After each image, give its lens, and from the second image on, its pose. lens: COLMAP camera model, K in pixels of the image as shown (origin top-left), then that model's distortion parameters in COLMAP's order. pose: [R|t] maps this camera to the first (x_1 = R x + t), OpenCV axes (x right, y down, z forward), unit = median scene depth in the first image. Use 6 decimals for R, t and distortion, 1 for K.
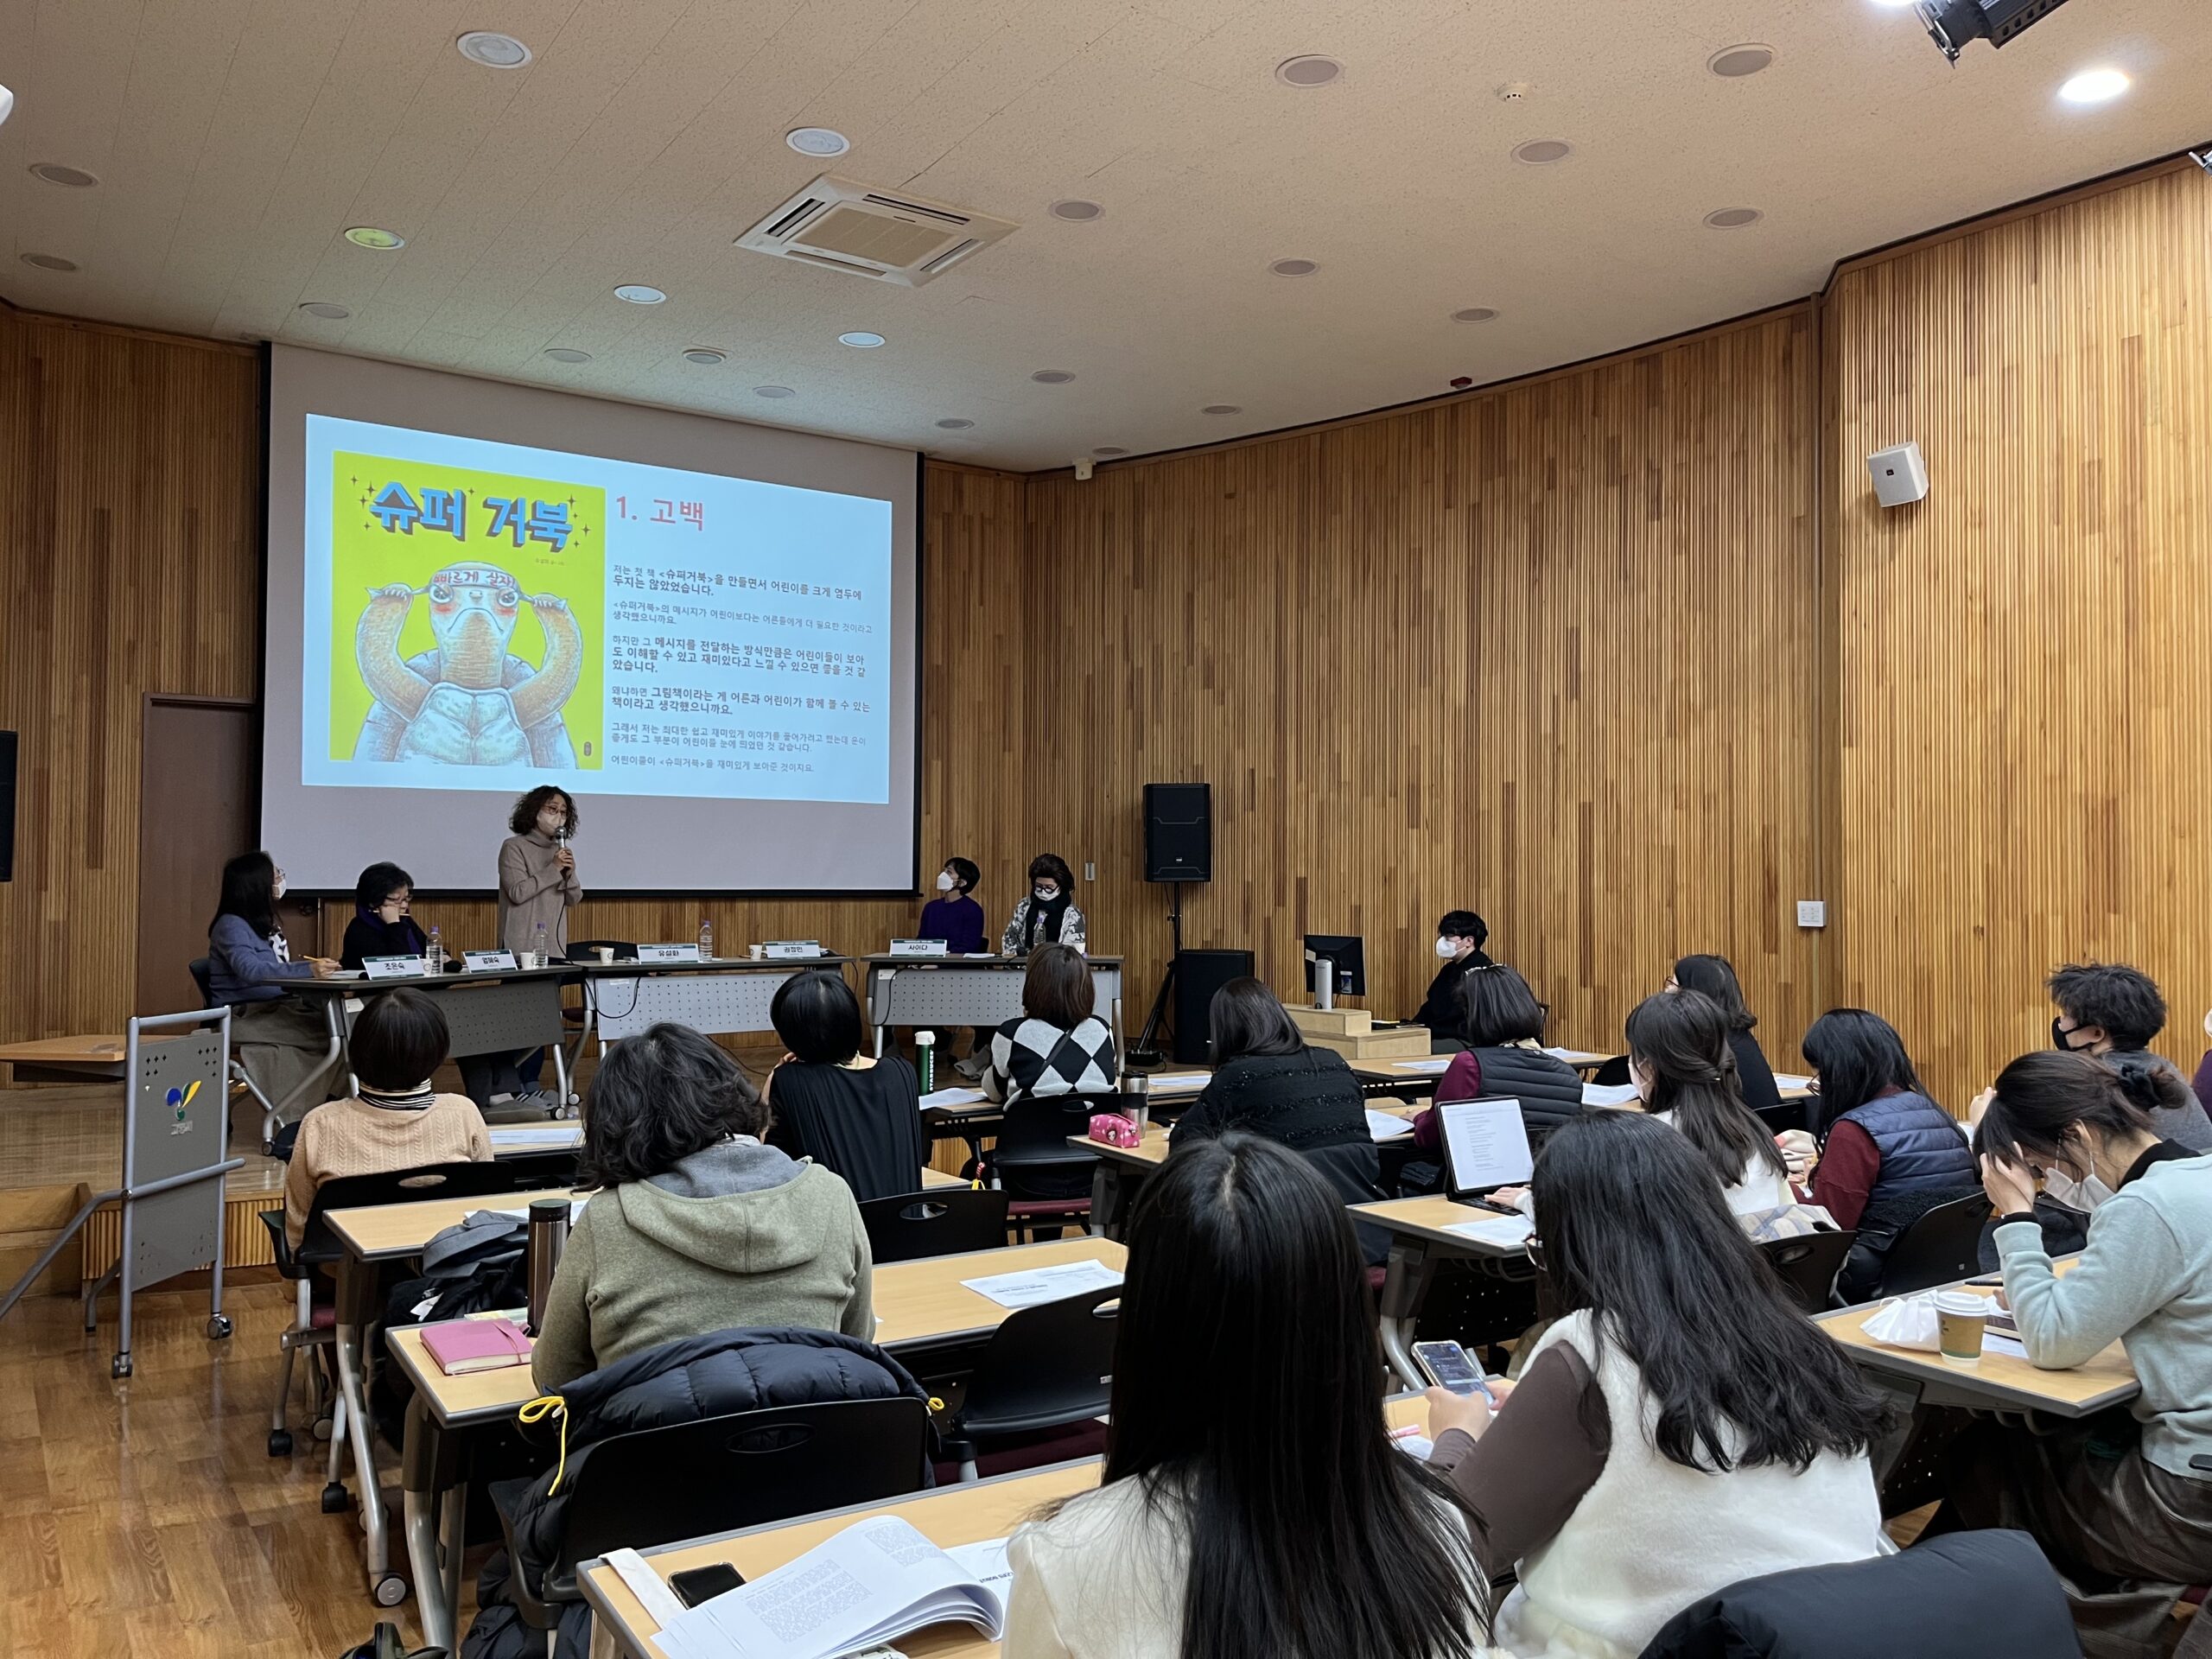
lens RADIAL K [[1637.2, 0, 1119.0], [0, 1637.2, 830.1], [0, 0, 1]] dist [0.037898, -0.041803]
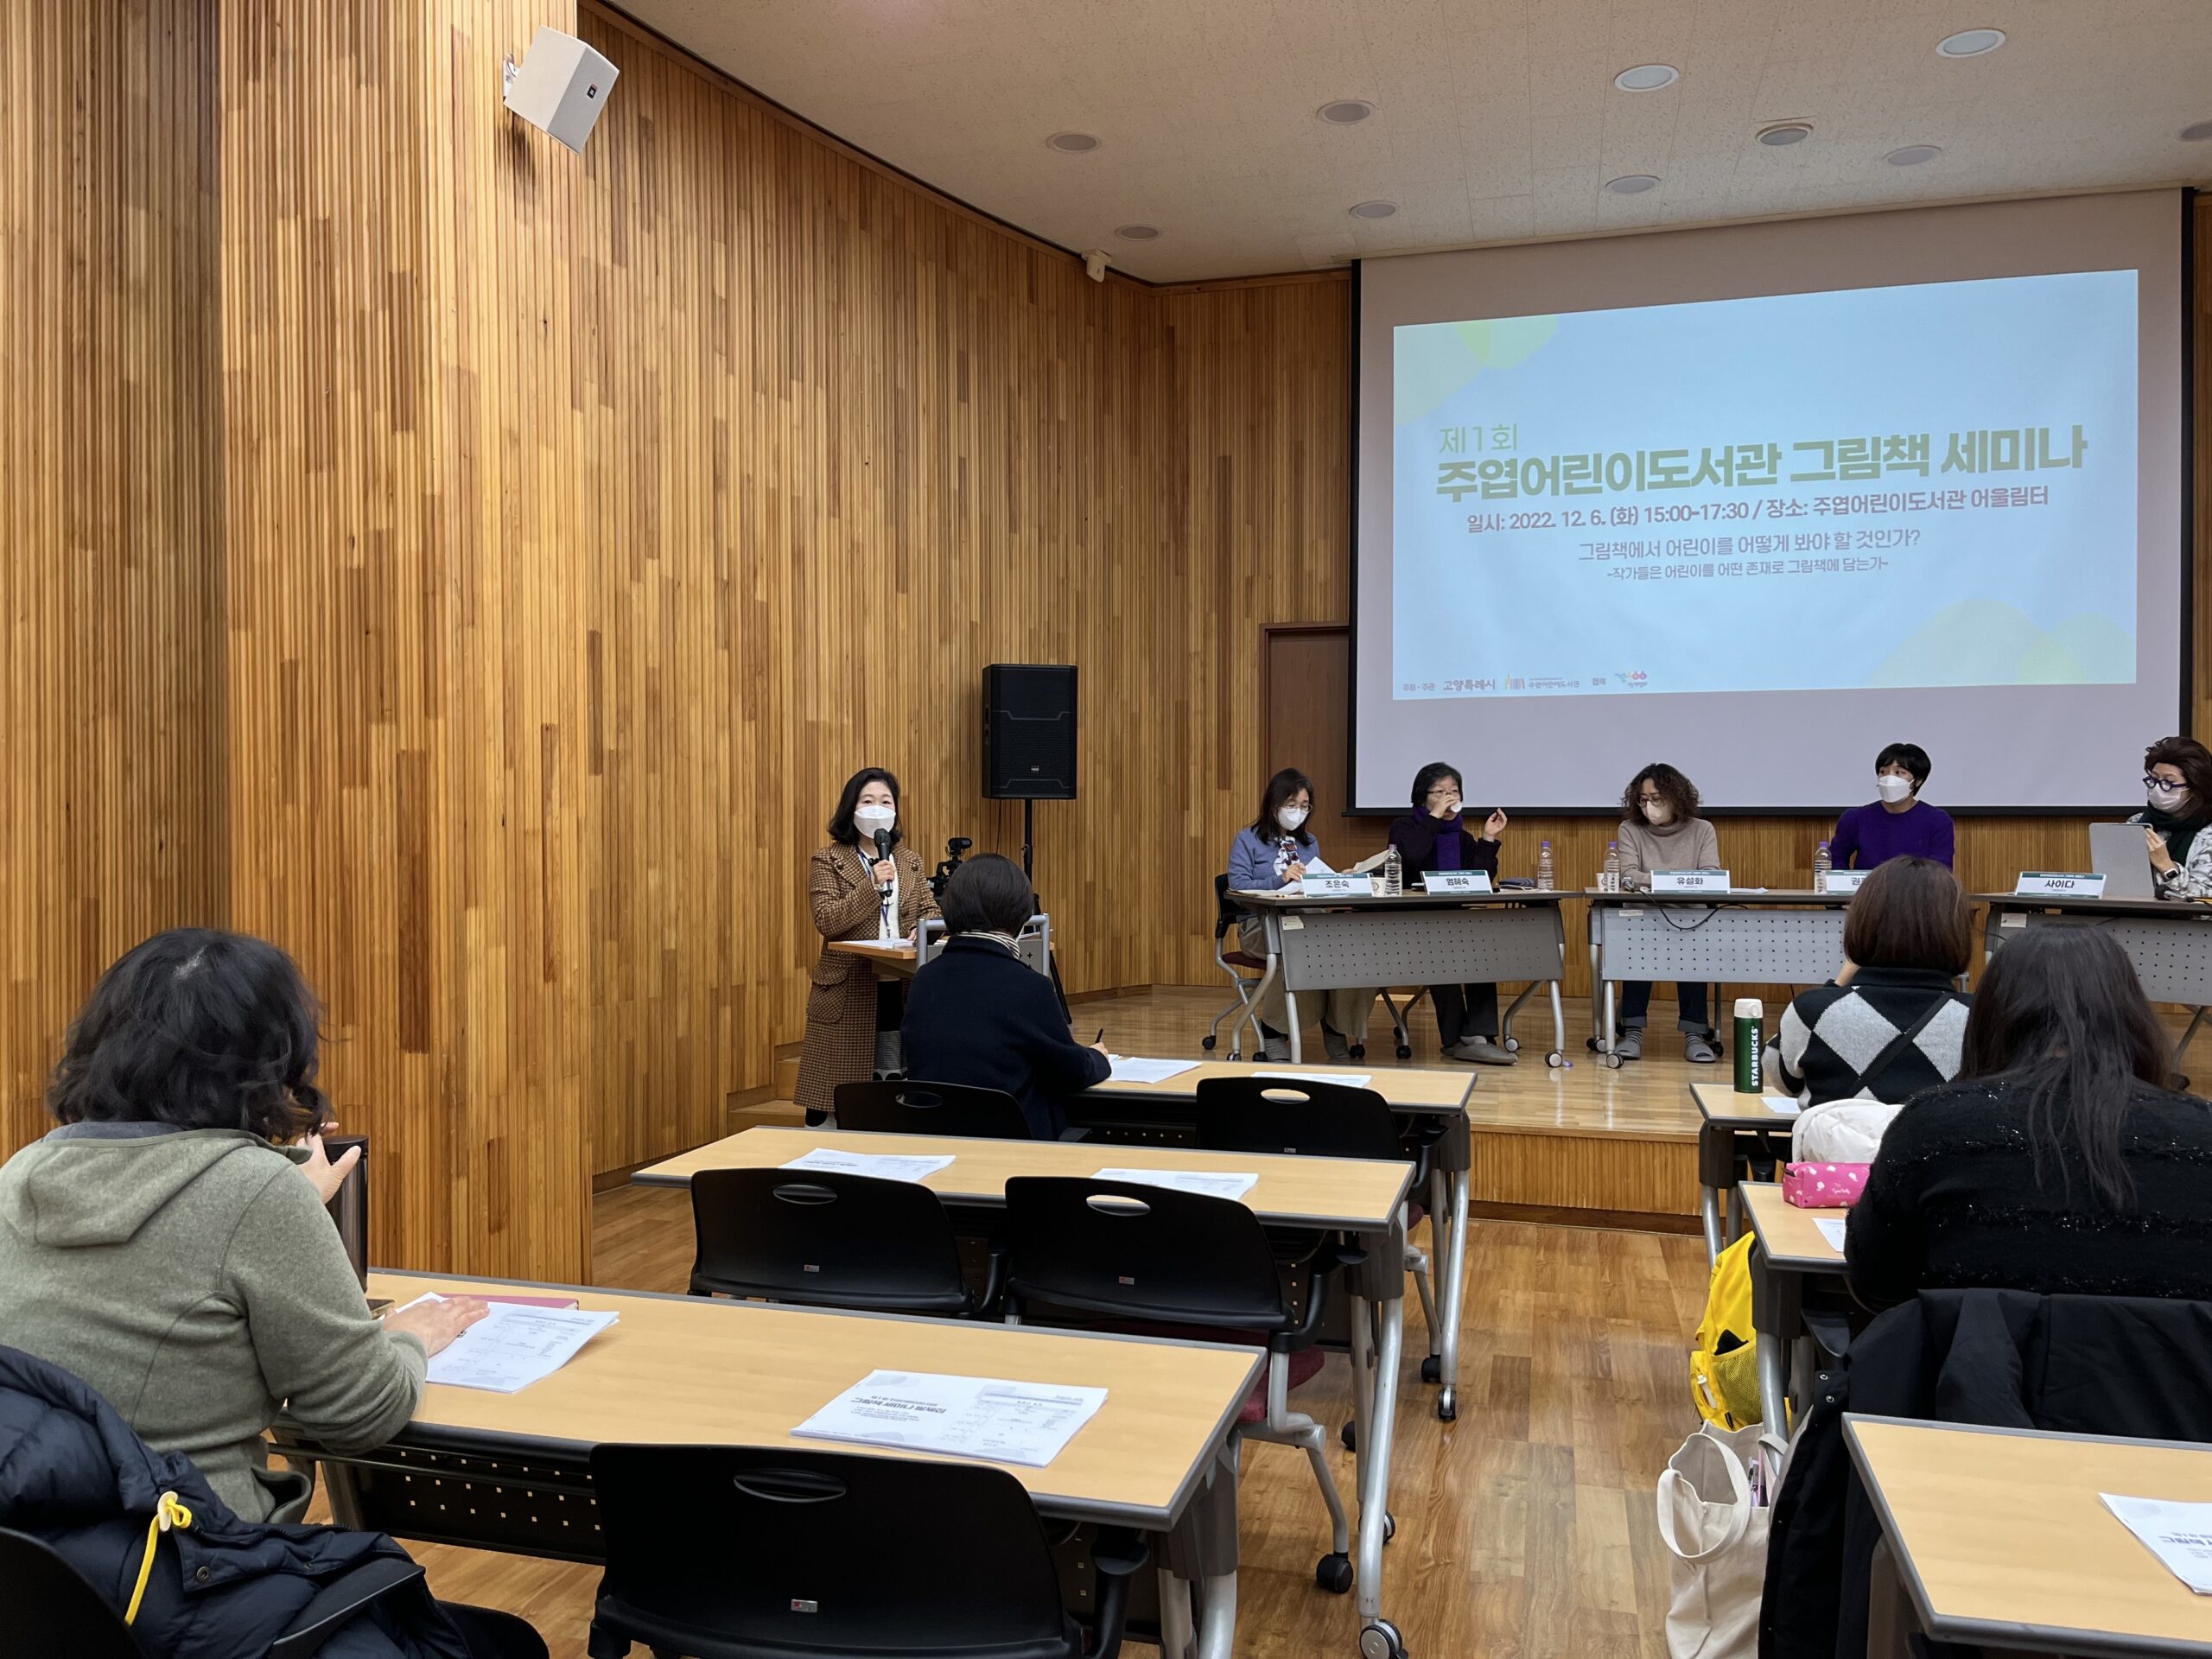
lens RADIAL K [[1637.2, 0, 1114.3], [0, 1637.2, 837.0], [0, 0, 1]] dist [0.037898, -0.041803]
pose [[0.657958, 0.007358, -0.753019, 0.140558], [0.025743, 0.999148, 0.032257, 0.017028], [0.752615, -0.040609, 0.657208, 0.223354]]
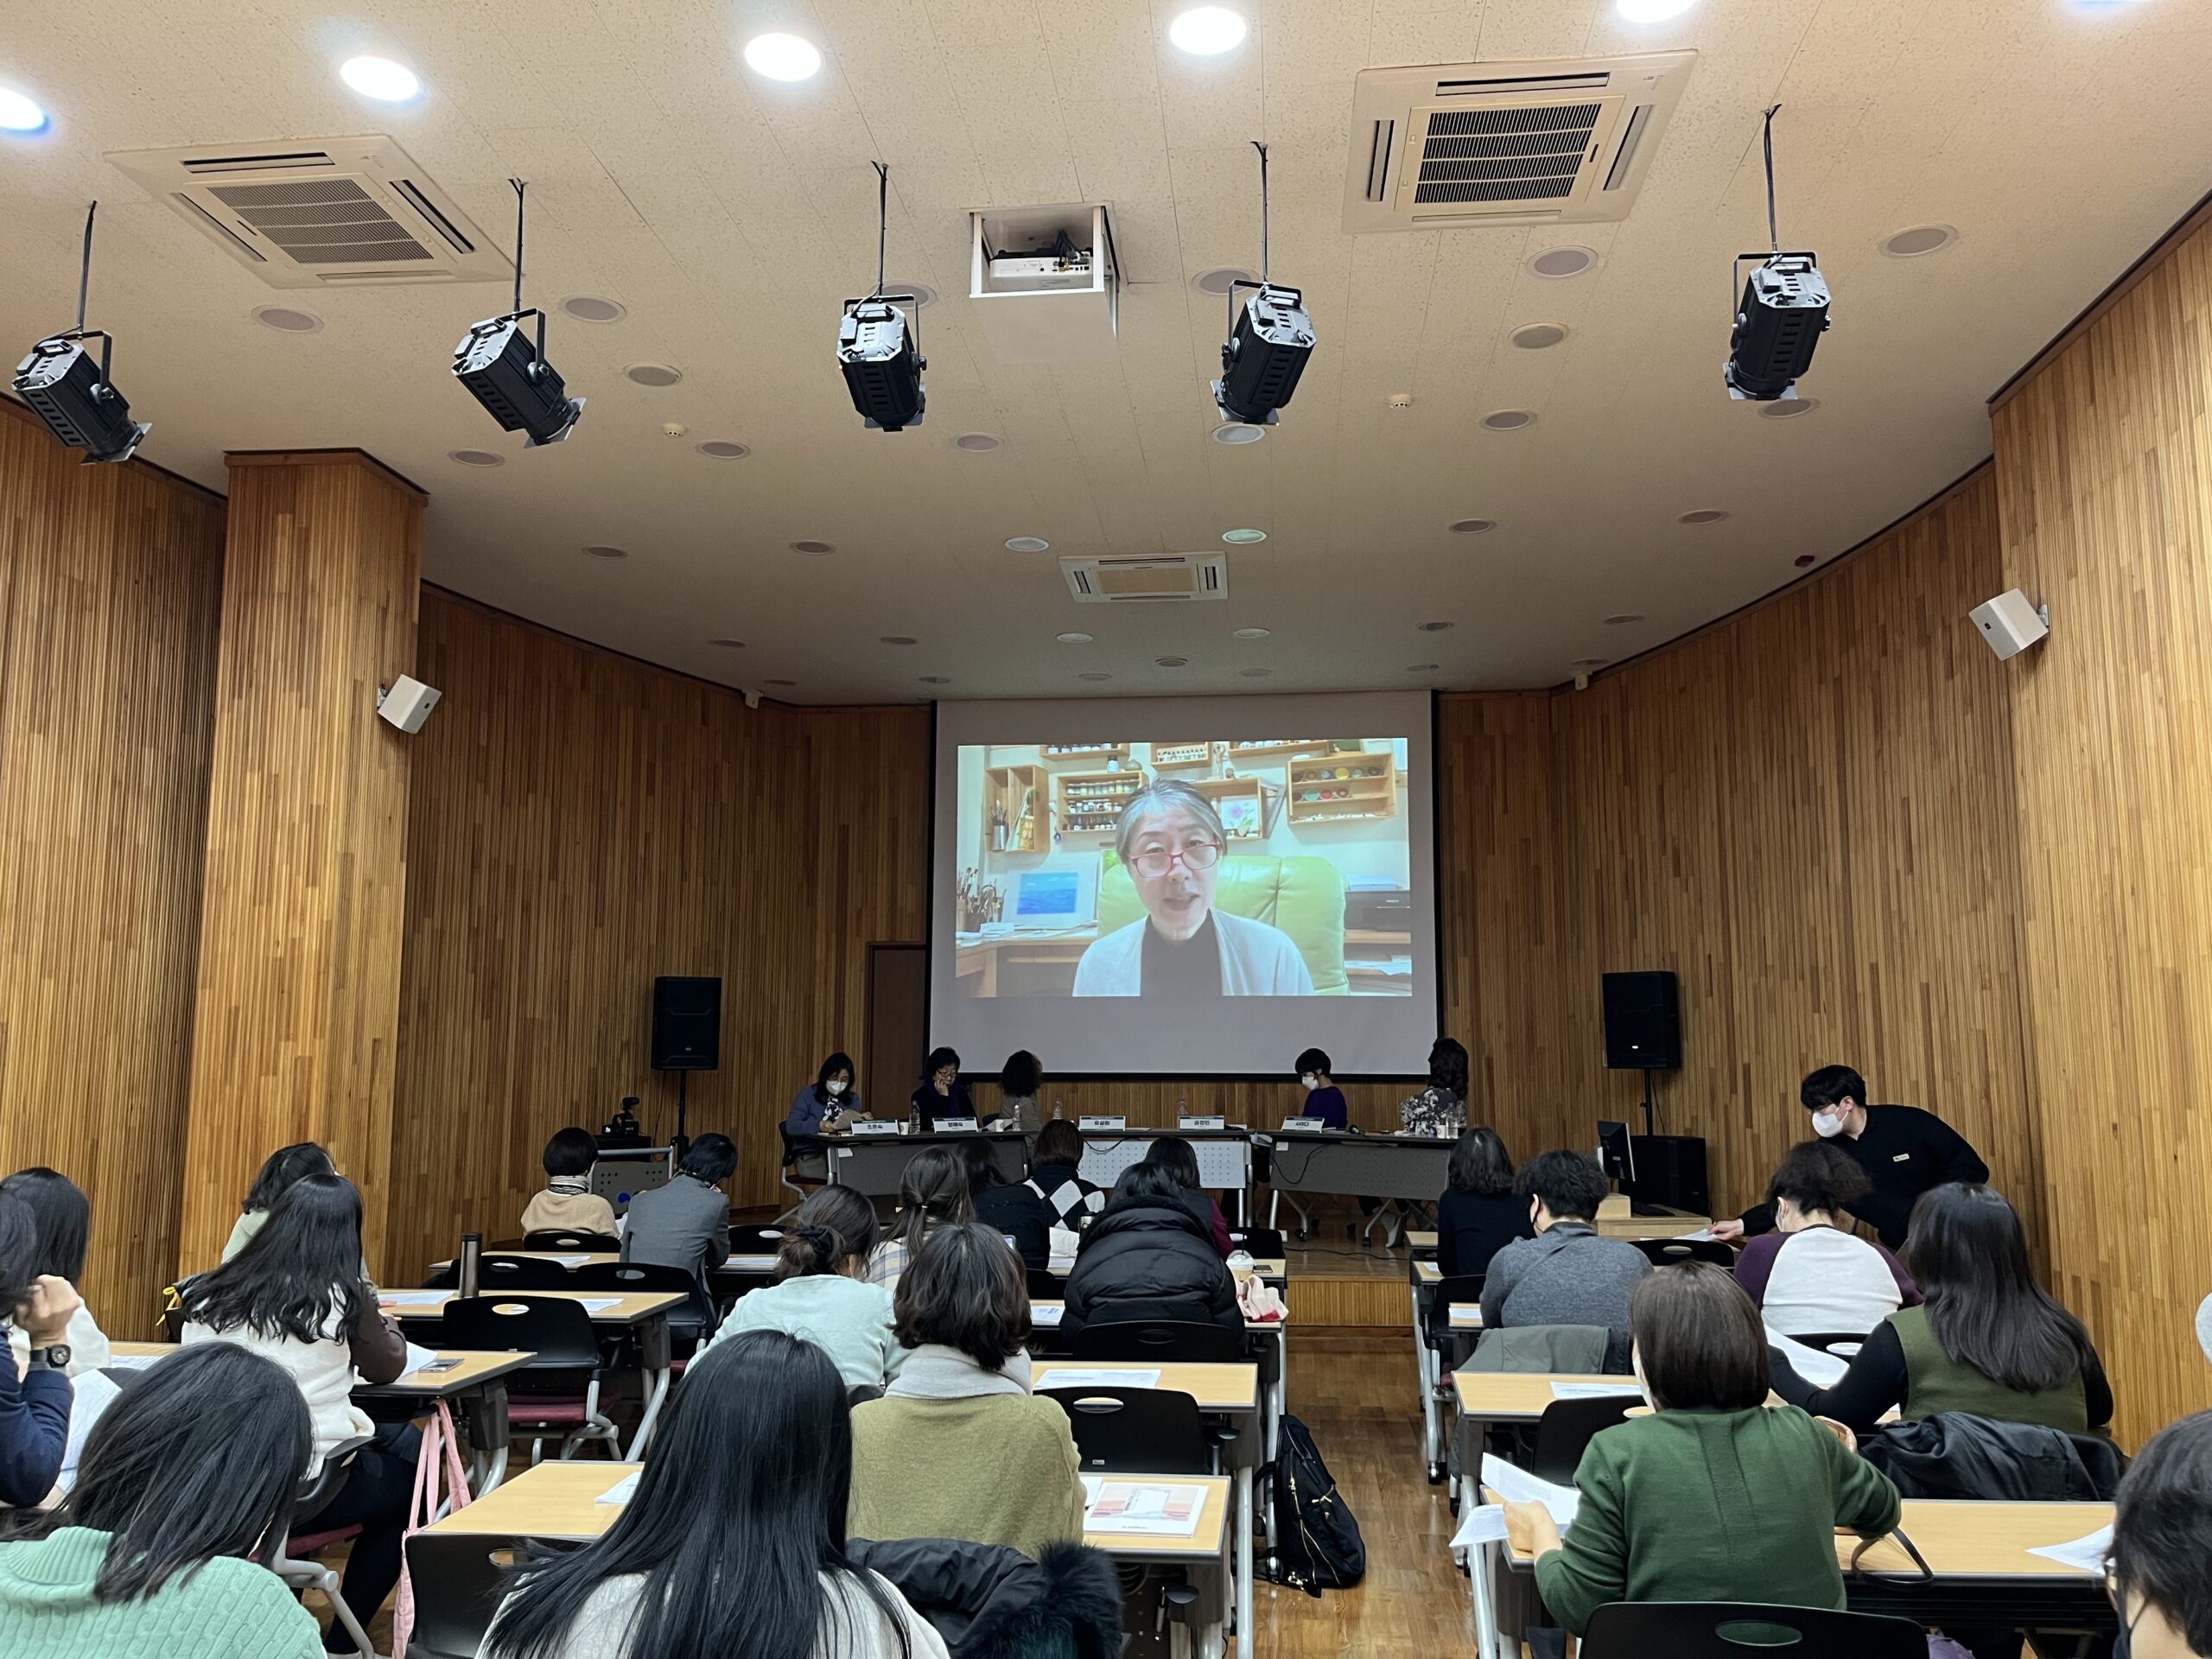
lens RADIAL K [[1637.2, 0, 1139.5], [0, 1637.2, 839.7], [0, 0, 1]] dist [0.037898, -0.041803]
pose [[0.778317, -0.087606, -0.621730, 0.531958], [0.022407, 0.993463, -0.111936, -0.002717], [0.627472, 0.073190, 0.775192, -0.012901]]
